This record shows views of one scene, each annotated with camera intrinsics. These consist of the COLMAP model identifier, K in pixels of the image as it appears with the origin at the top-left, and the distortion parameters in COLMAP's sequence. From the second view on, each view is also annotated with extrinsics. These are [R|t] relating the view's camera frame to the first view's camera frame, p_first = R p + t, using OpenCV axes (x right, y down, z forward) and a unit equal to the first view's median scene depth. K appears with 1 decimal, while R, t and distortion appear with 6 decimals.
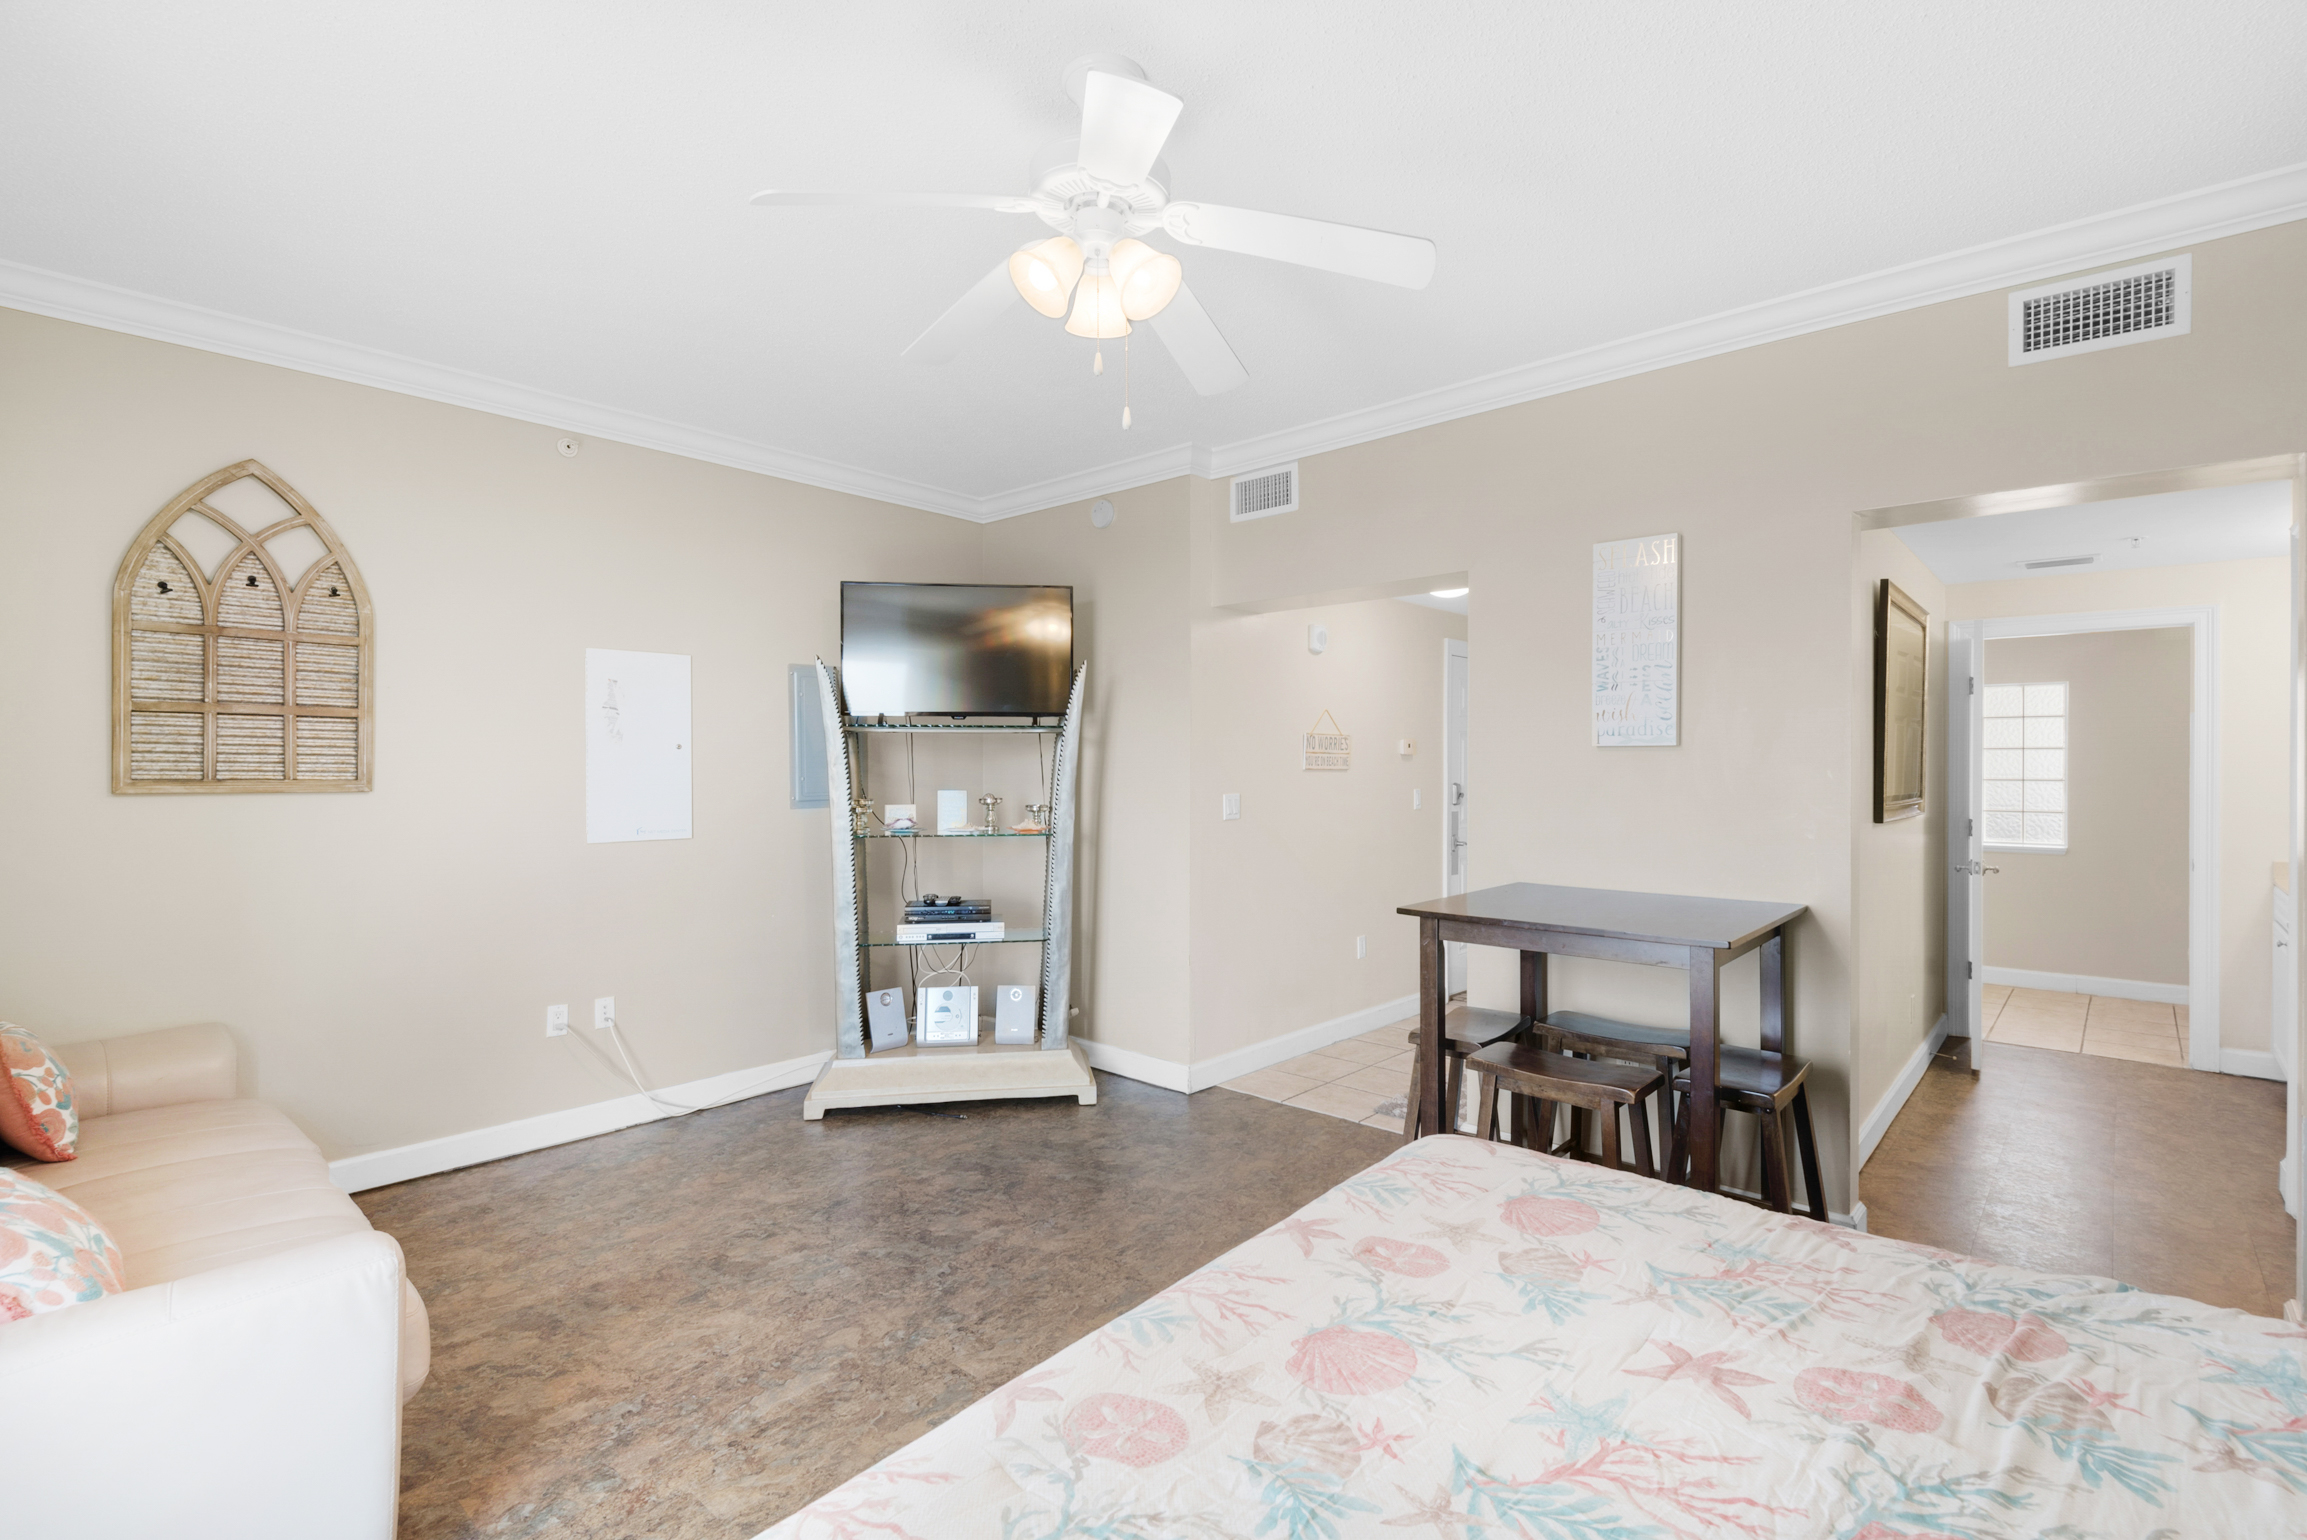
lens RADIAL K [[1060.7, 0, 1147.8], [0, 1060.7, 780.2], [0, 0, 1]] dist [0.012613, -0.002649]
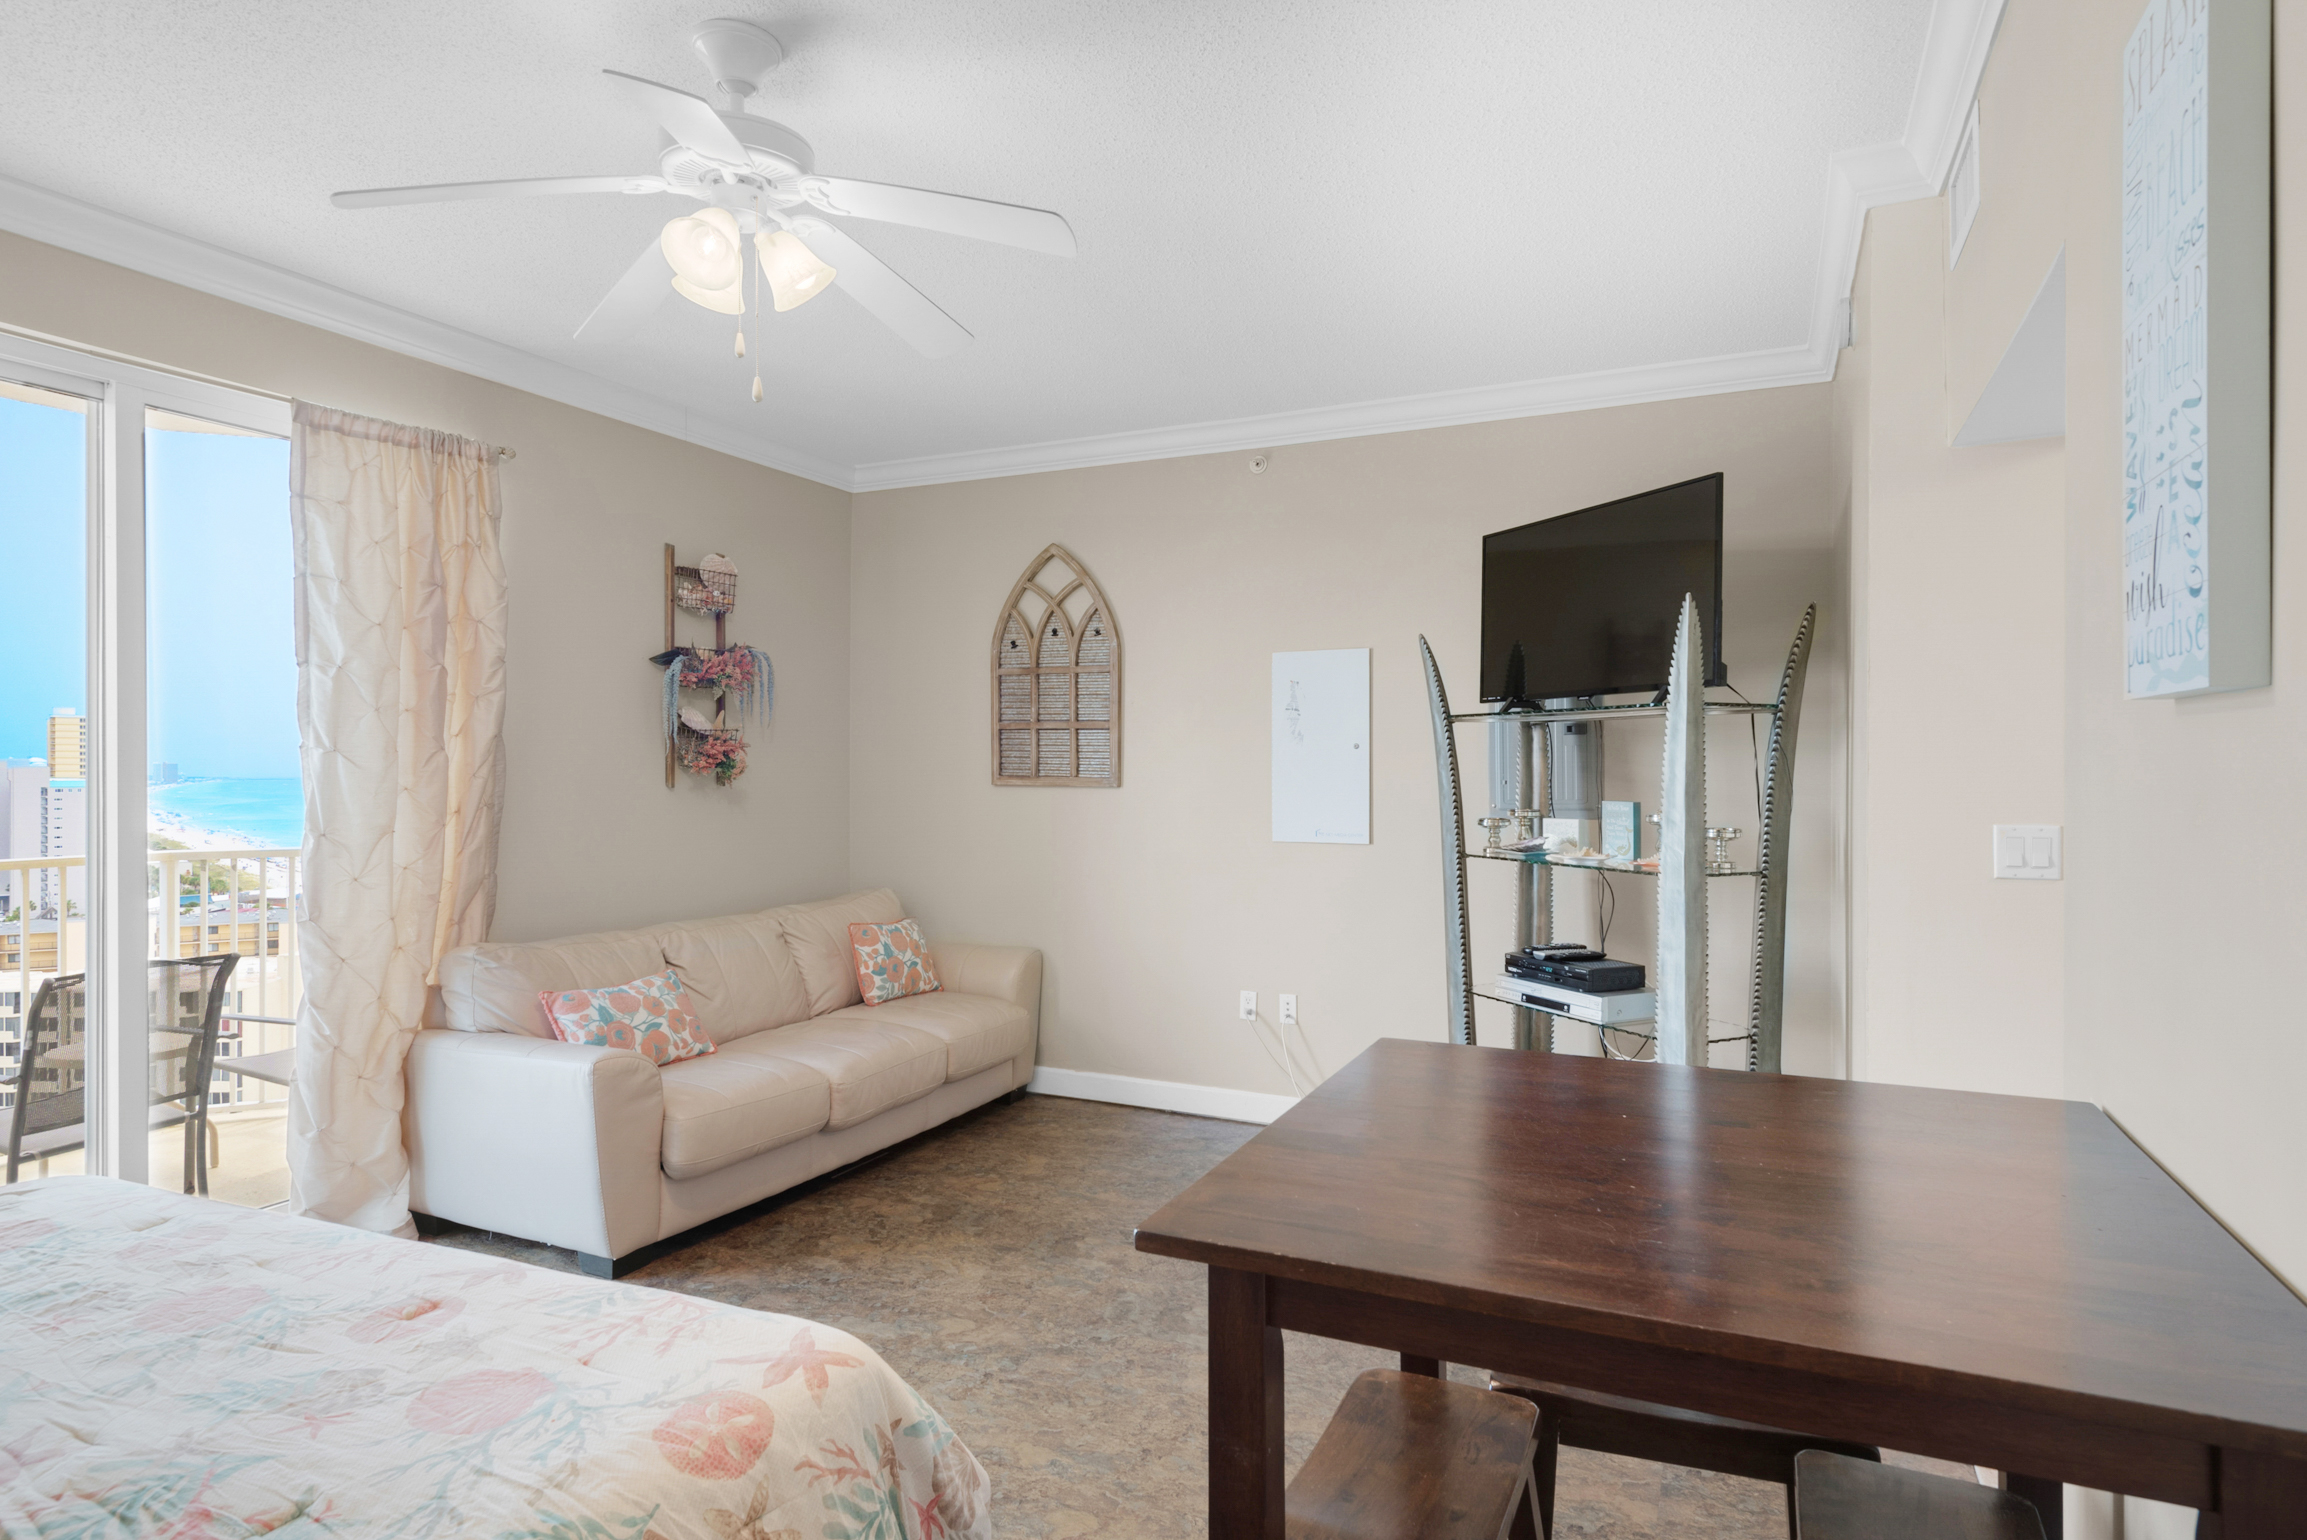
lens RADIAL K [[1248.4, 0, 1171.0], [0, 1248.4, 767.1], [0, 0, 1]] dist [0.024570, -0.012509]
pose [[0.300263, 0.003757, -0.953849, 0.750752], [-0.012077, 0.999927, 0.000137, -0.014045], [0.953780, 0.011478, 0.300286, 0.669958]]
